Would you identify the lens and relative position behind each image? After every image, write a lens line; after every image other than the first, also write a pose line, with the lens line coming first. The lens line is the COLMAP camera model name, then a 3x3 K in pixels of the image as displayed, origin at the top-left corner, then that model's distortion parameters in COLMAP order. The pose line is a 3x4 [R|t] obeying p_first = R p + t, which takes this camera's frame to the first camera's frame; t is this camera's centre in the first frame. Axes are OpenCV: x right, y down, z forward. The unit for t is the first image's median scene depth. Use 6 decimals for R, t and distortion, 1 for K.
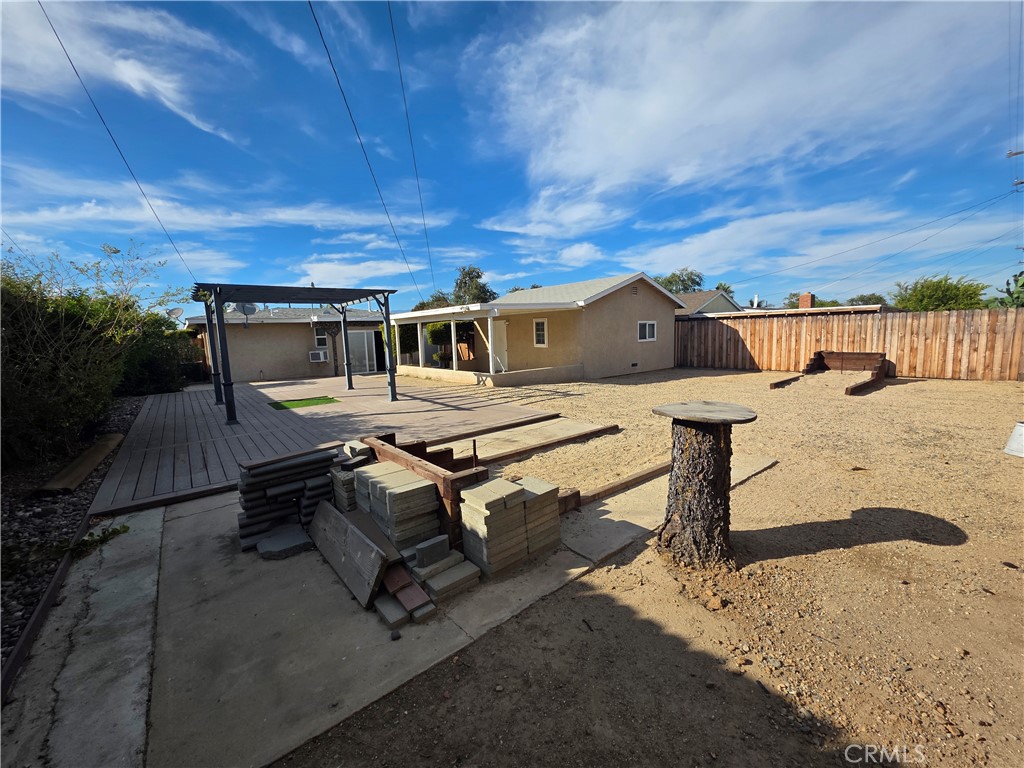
lens RADIAL K [[409.7, 0, 519.4], [0, 409.7, 374.0], [0, 0, 1]] dist [0.001548, 0.000756]
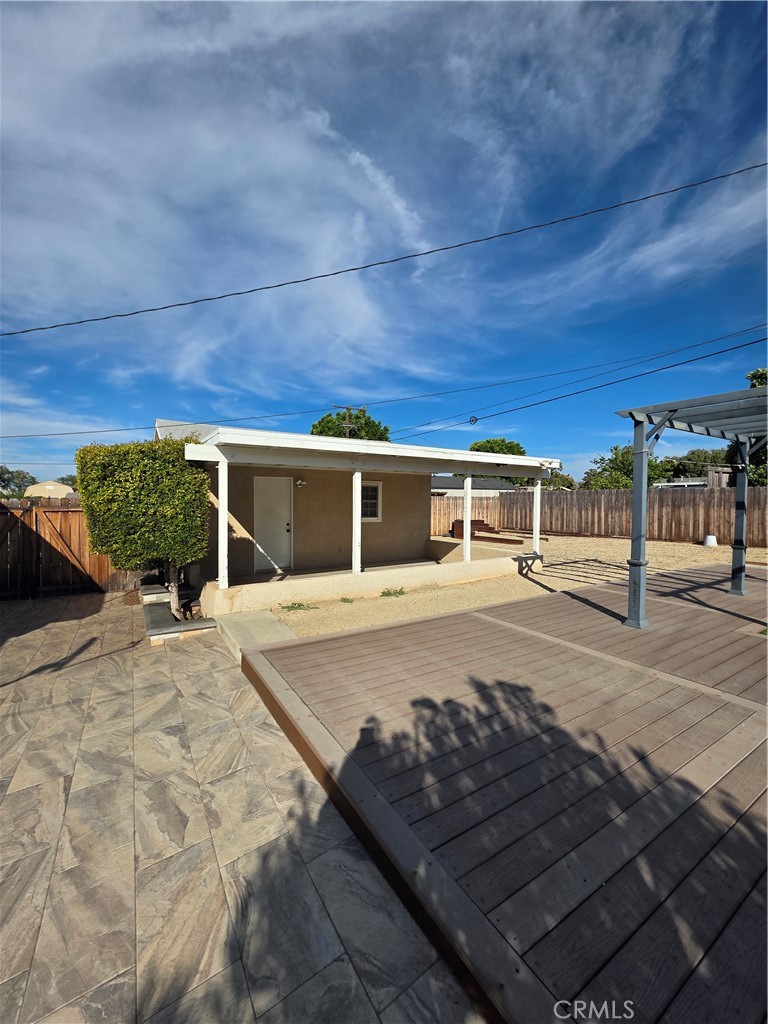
lens RADIAL K [[409.7, 0, 371.4], [0, 409.7, 506.7], [0, 0, 1]] dist [0.001548, 0.000756]
pose [[0.135851, 0.018169, 0.990563, -0.871071], [0.093234, 0.995160, -0.031040, -0.093632], [-0.986333, 0.096571, 0.133500, 1.216020]]
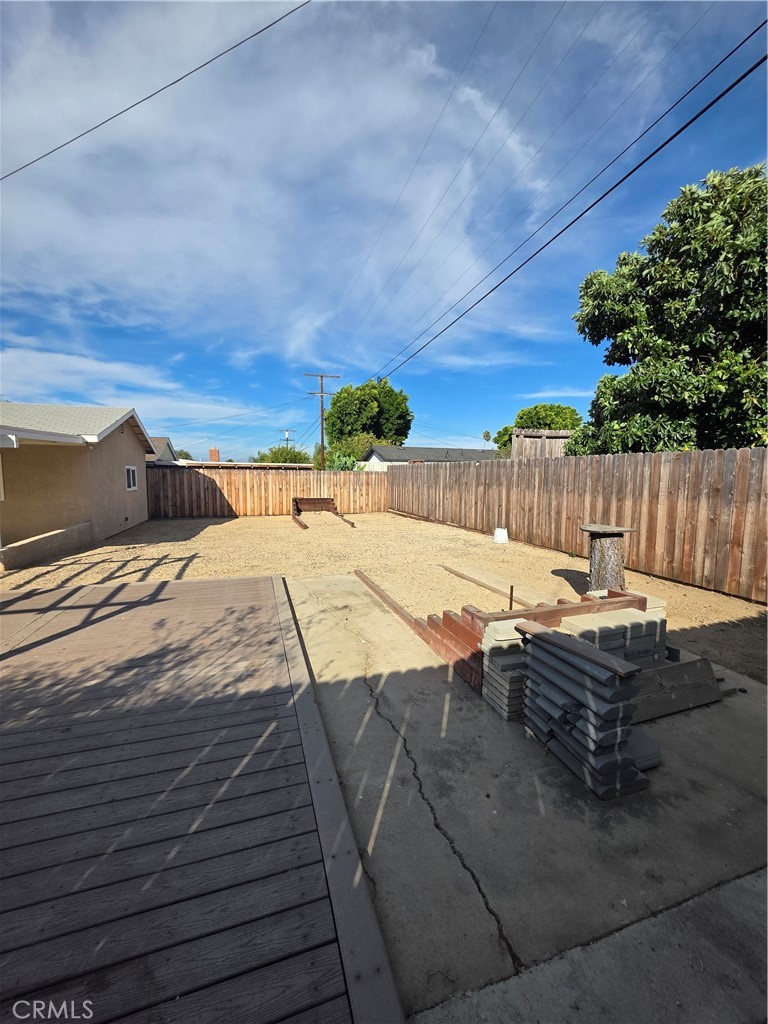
lens RADIAL K [[409.7, 0, 381.0], [0, 409.7, 513.6], [0, 0, 1]] dist [0.001548, 0.000756]
pose [[0.366358, -0.055262, 0.928831, -0.409977], [0.075101, 0.996734, 0.029680, -0.027393], [-0.927438, 0.058882, 0.369312, 0.314623]]
